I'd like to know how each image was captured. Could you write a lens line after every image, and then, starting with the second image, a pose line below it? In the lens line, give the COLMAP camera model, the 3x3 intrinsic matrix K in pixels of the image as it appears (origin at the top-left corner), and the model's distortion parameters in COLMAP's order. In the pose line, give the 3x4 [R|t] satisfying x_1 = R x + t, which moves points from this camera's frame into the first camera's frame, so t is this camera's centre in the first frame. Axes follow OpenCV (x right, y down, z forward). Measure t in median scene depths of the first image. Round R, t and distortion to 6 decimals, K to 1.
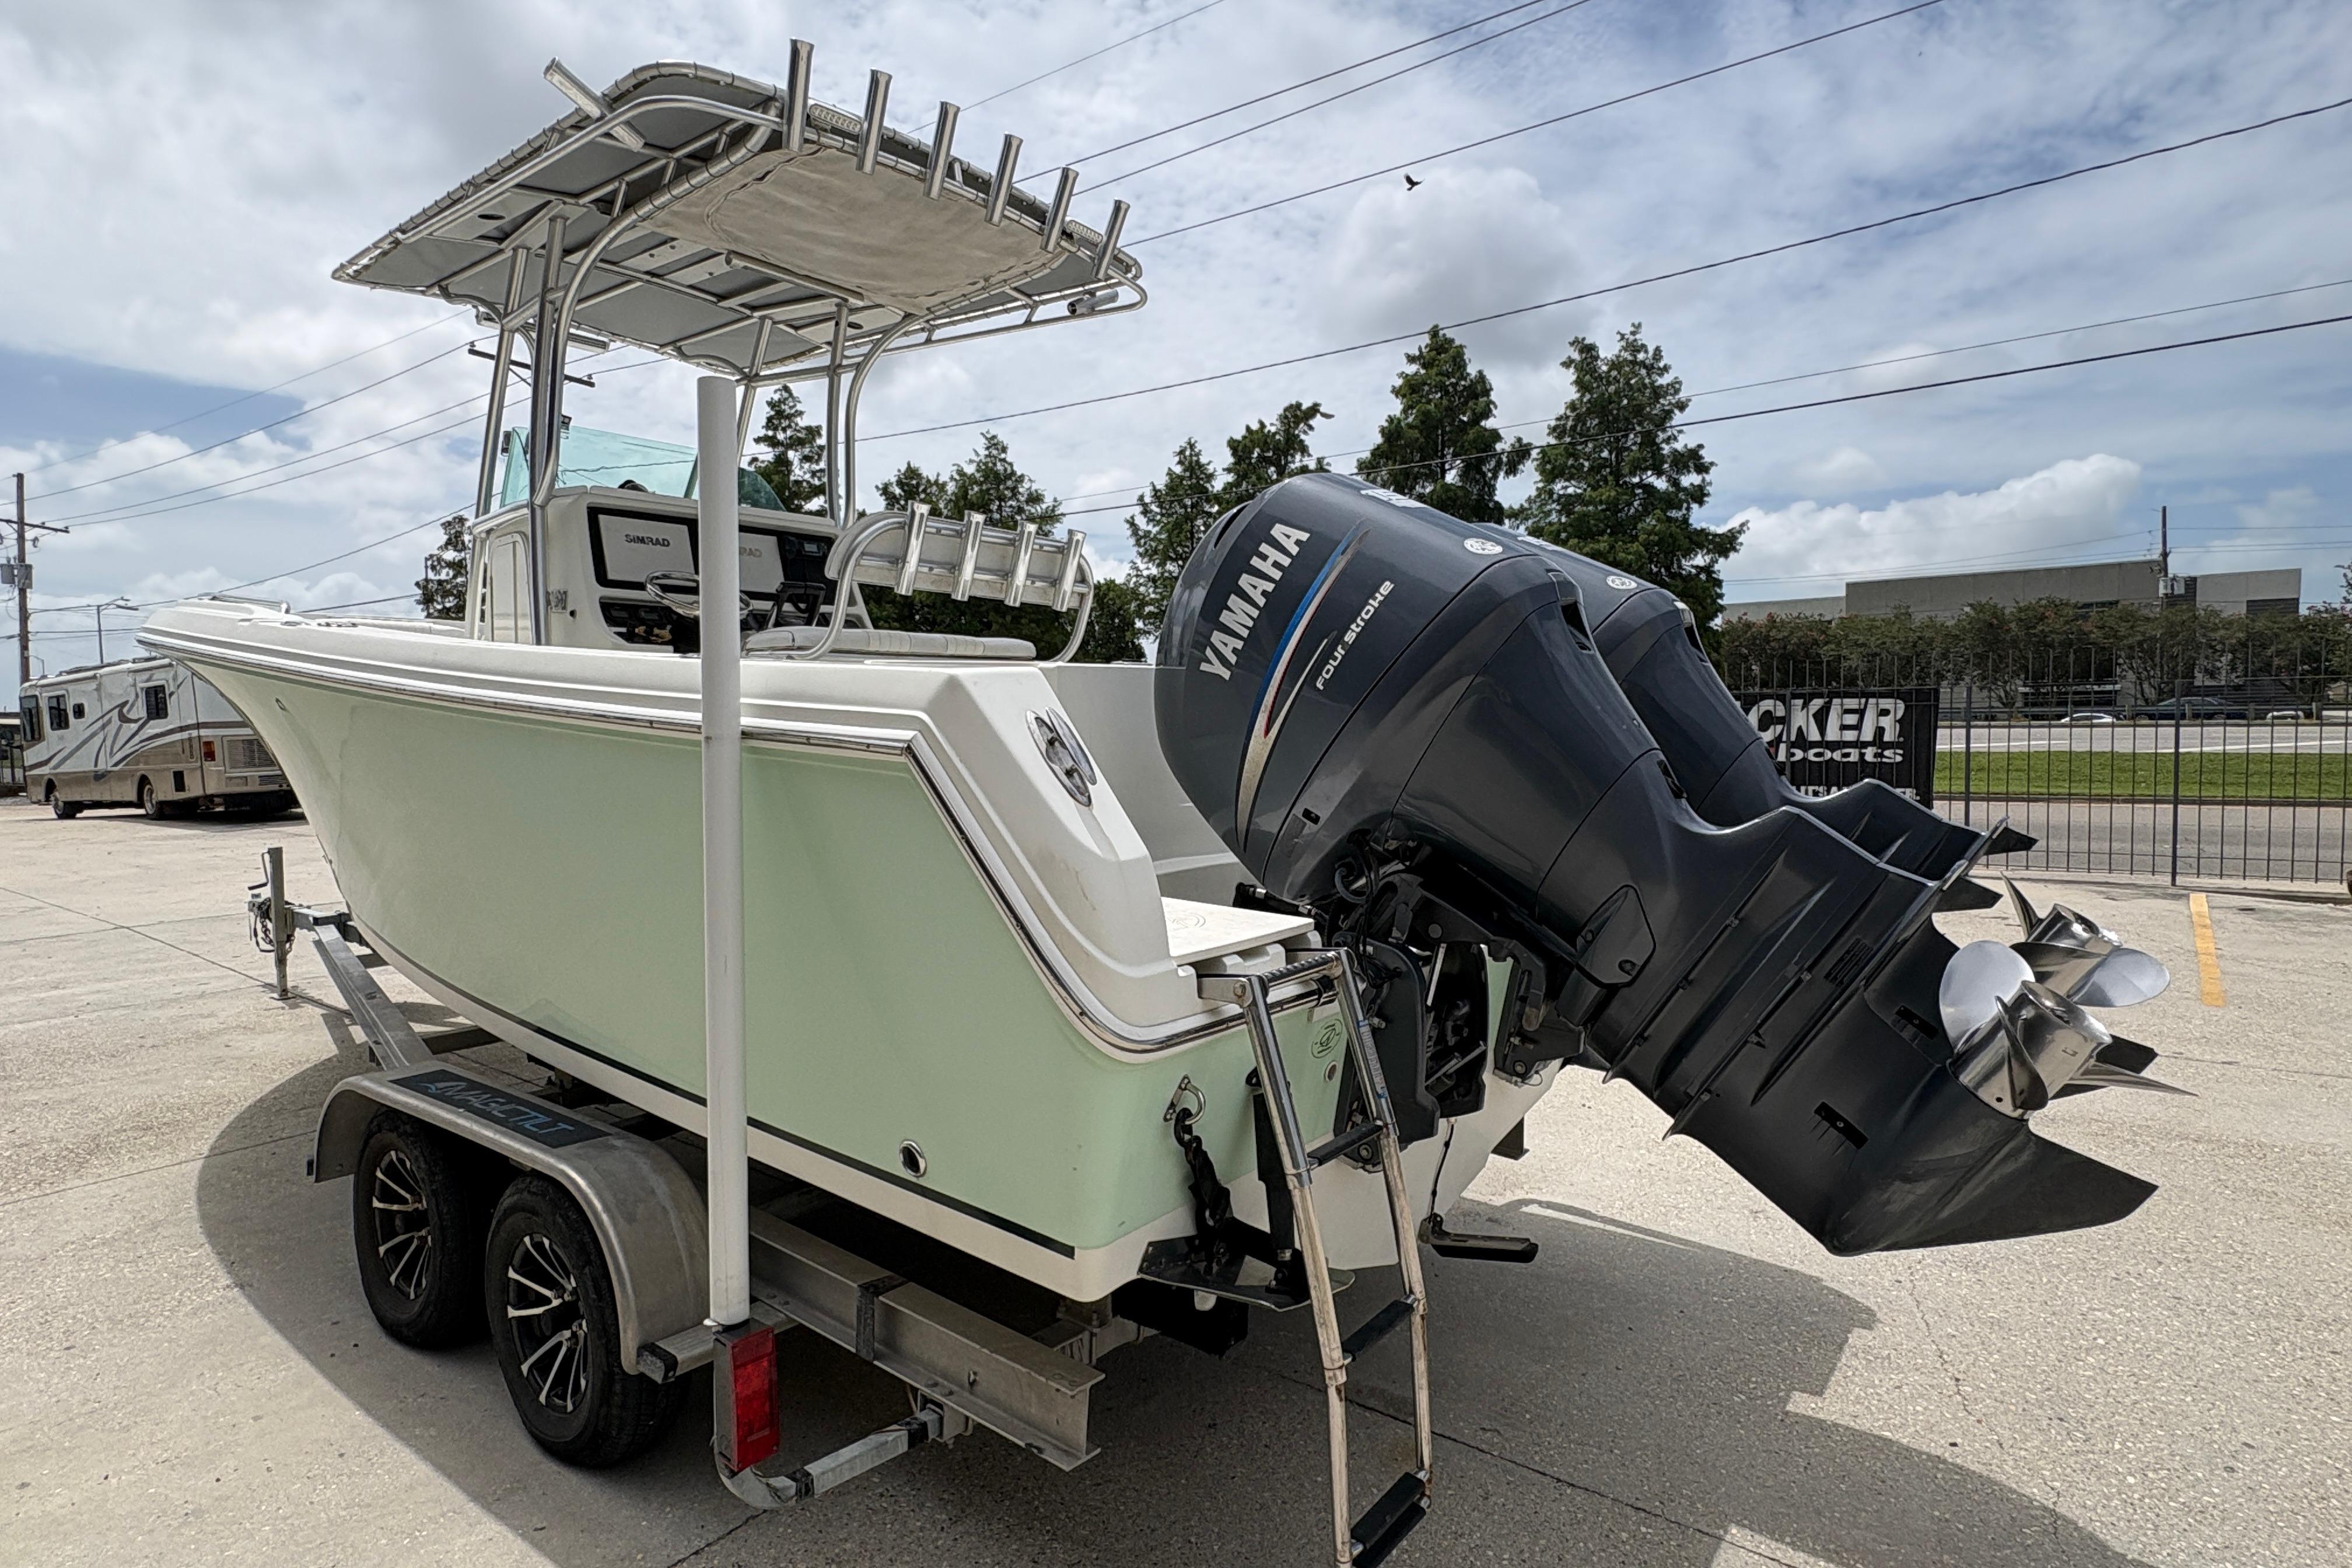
lens RADIAL K [[1211.4, 0, 1164.1], [0, 1211.4, 747.2], [0, 0, 1]] dist [-0.000914, -0.000582]
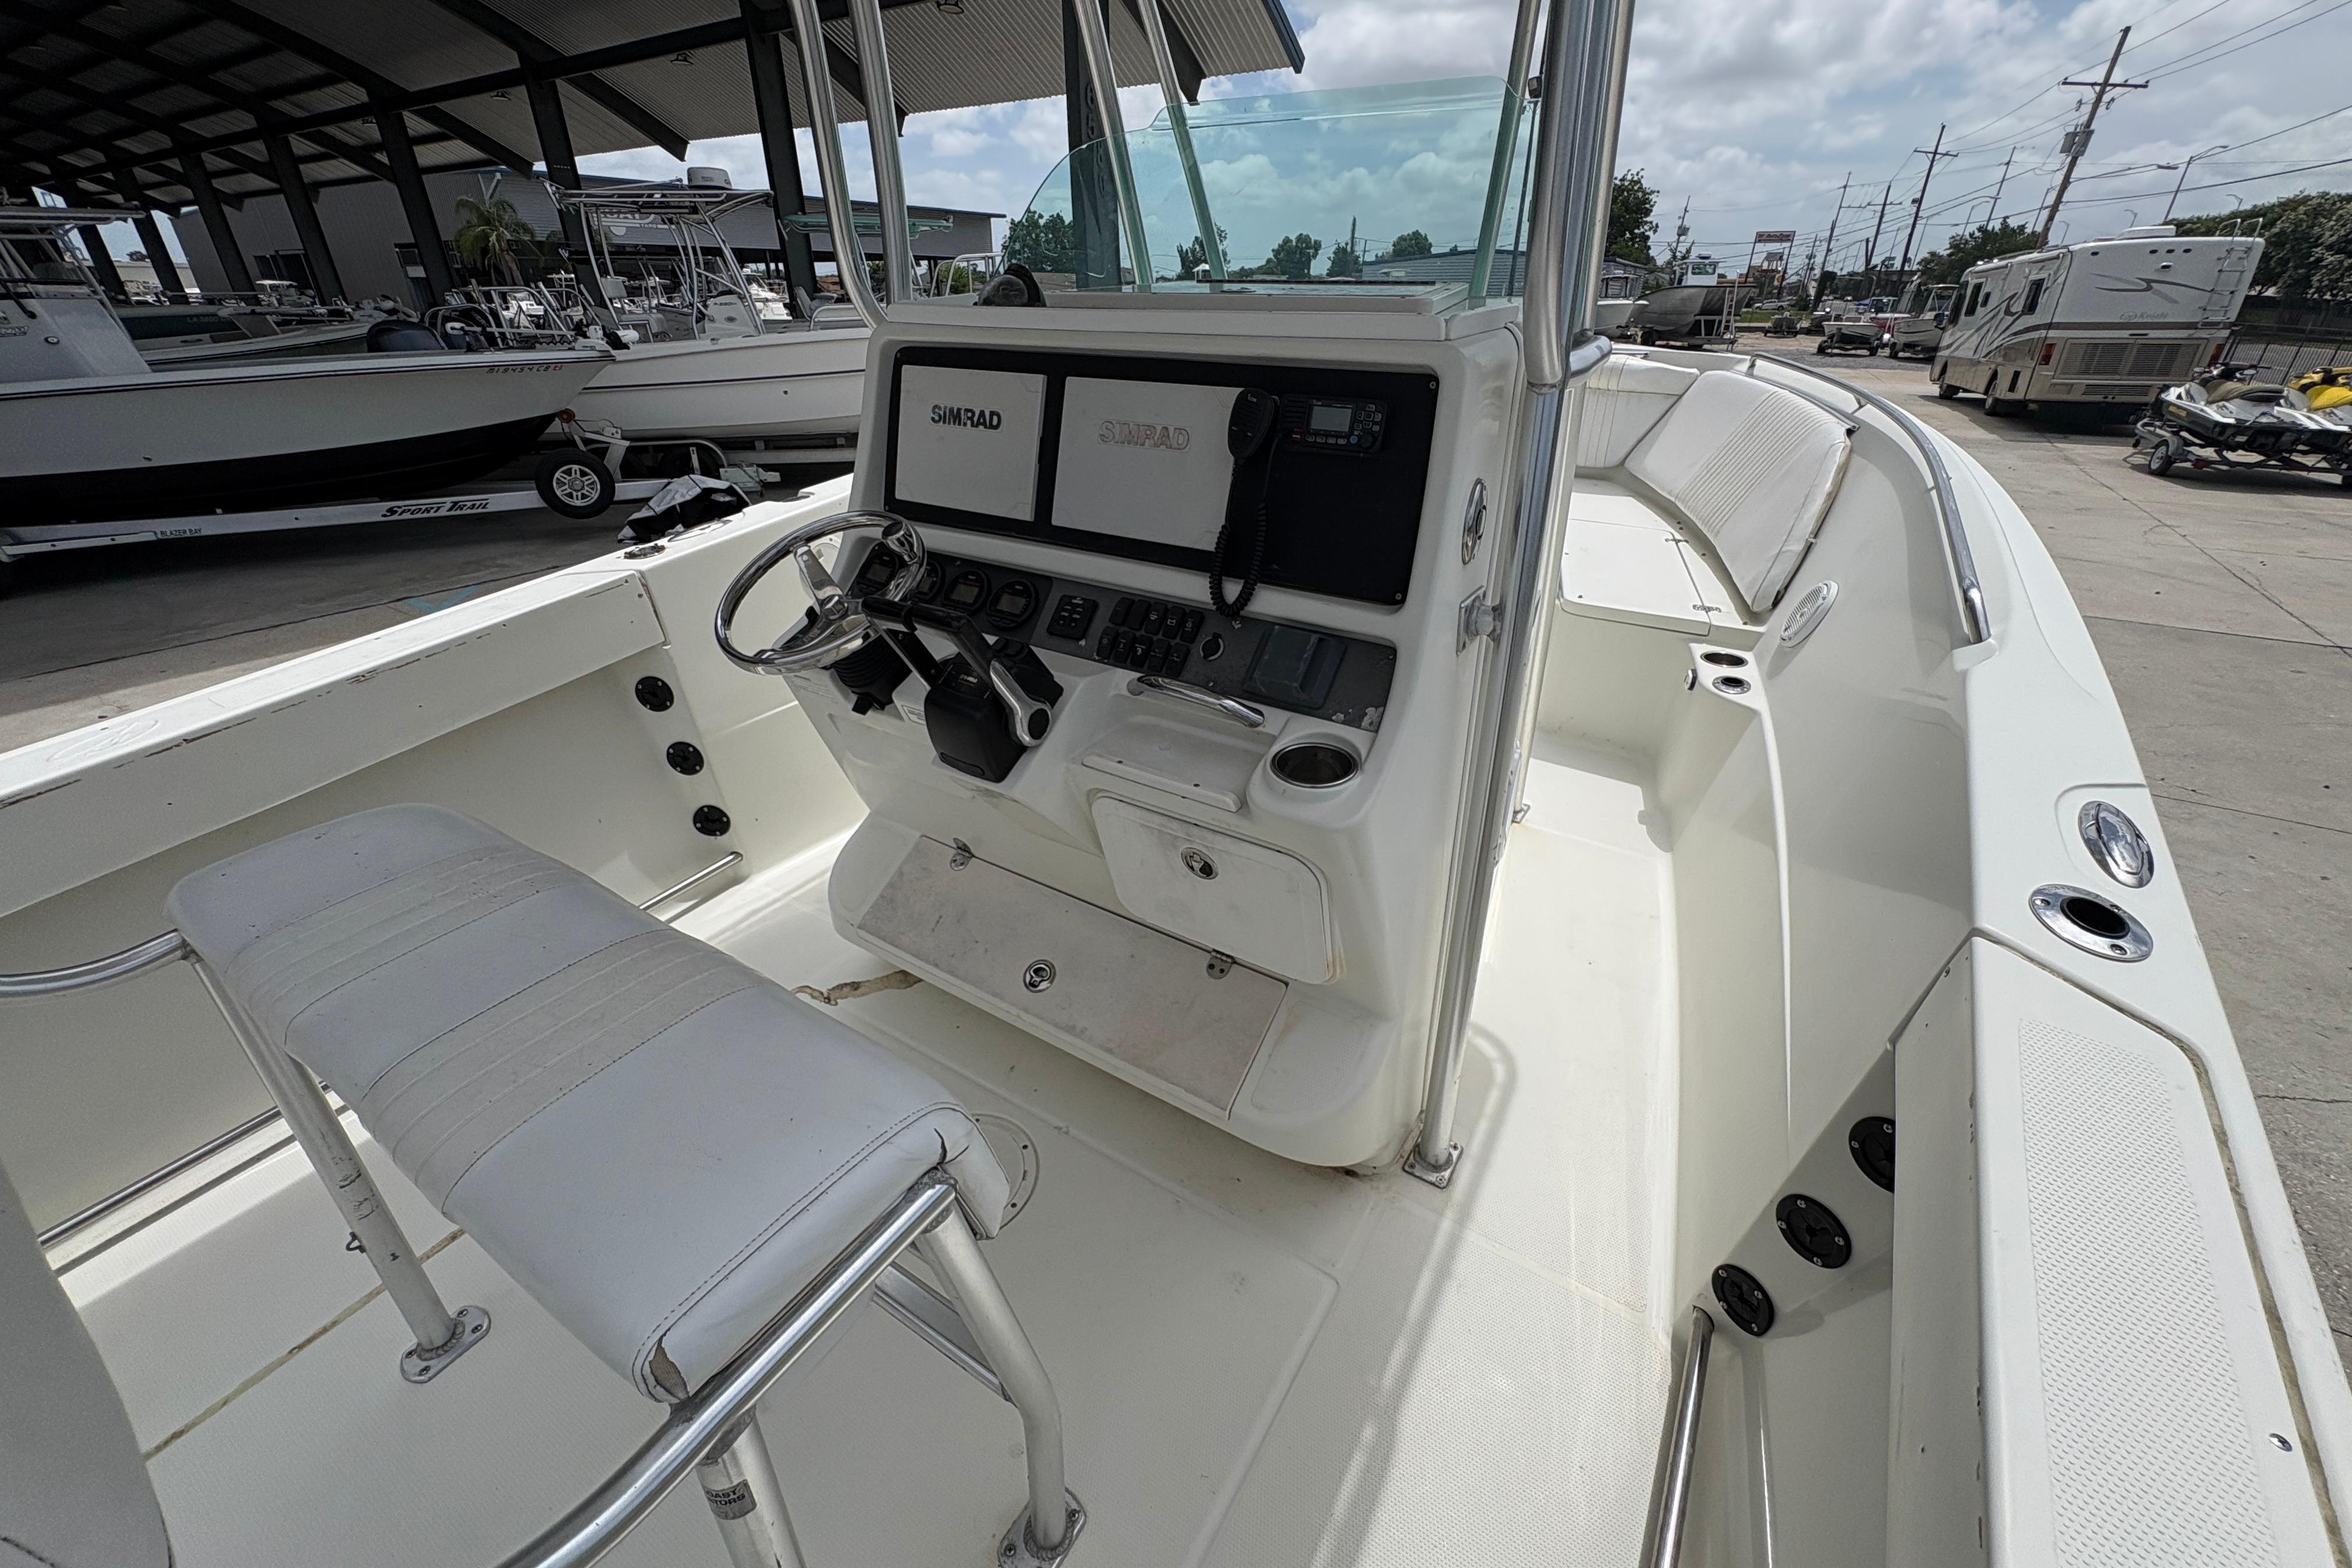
lens RADIAL K [[945.3, 0, 1176.4], [0, 945.3, 773.8], [0, 0, 1]] dist [0.000198, 0.000218]
pose [[0.108245, 0.470975, -0.875480, -0.002025], [-0.030802, 0.881821, 0.470577, -0.026023], [0.993647, -0.023972, 0.109960, 0.119956]]
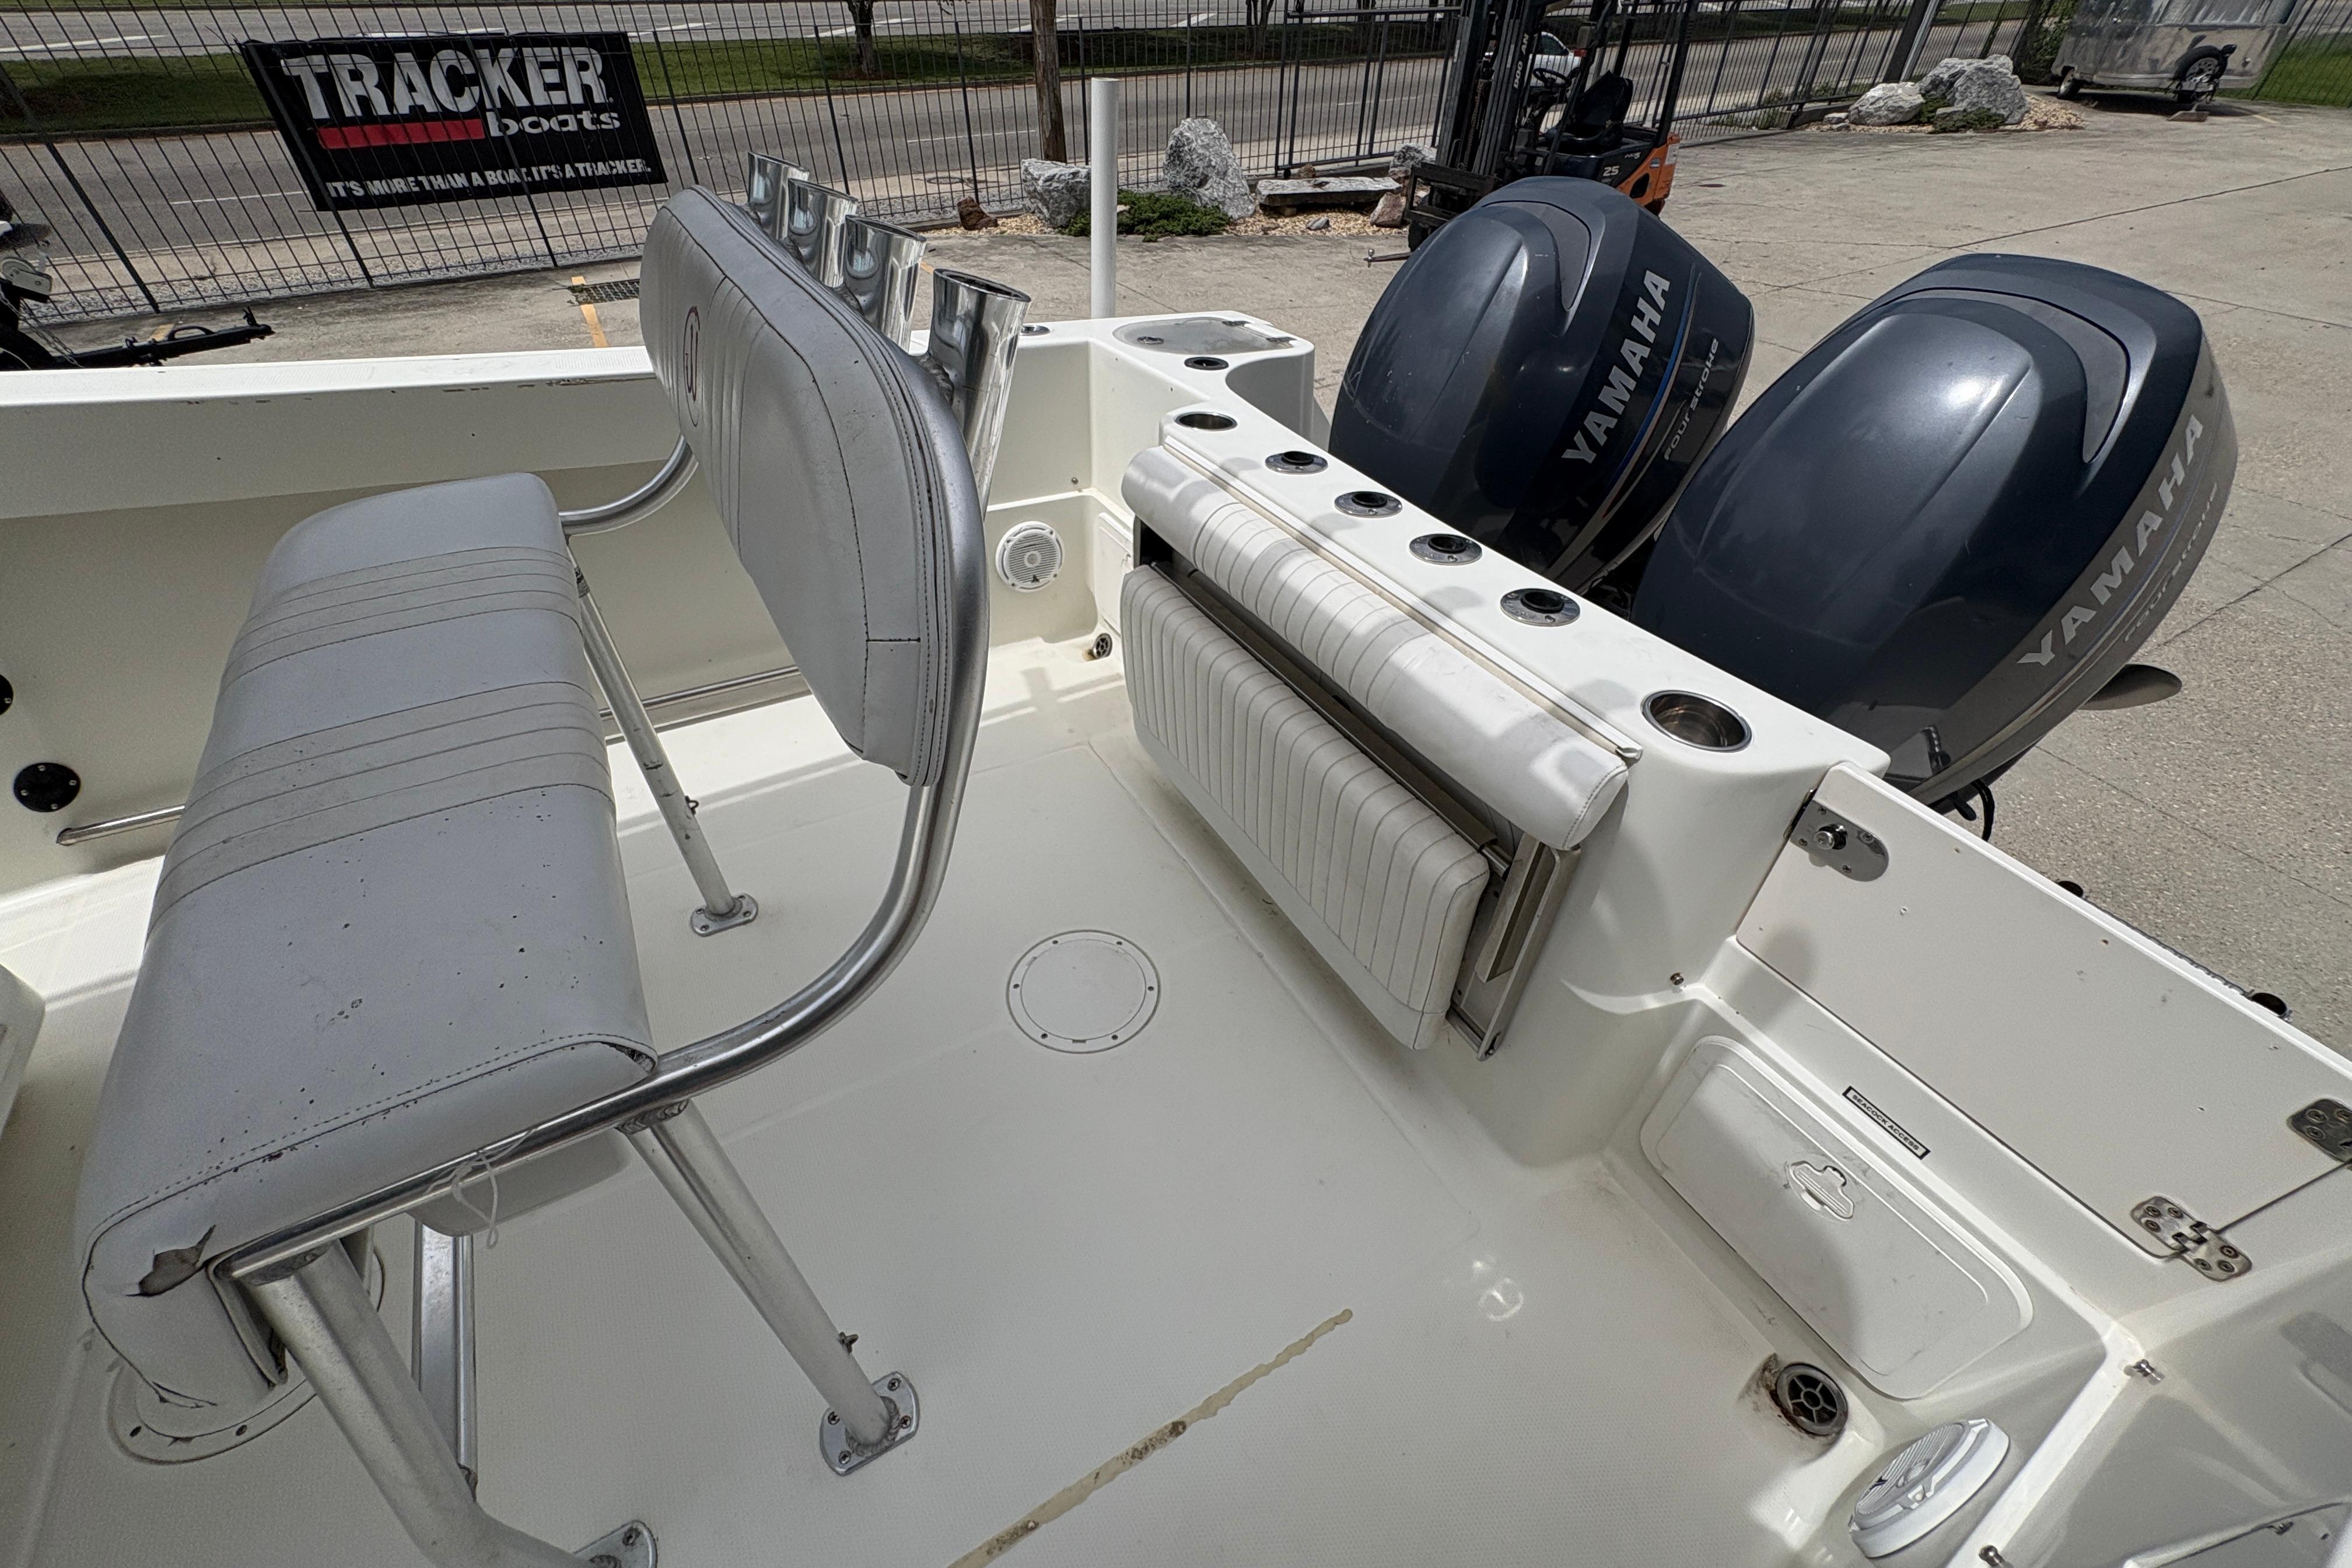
lens RADIAL K [[945.3, 0, 1176.4], [0, 945.3, 773.8], [0, 0, 1]] dist [0.000198, 0.000218]
pose [[0.356215, -0.599691, 0.716577, -0.033838], [0.017239, 0.770968, 0.636640, -0.021755], [-0.934245, -0.214428, 0.284969, 0.080647]]
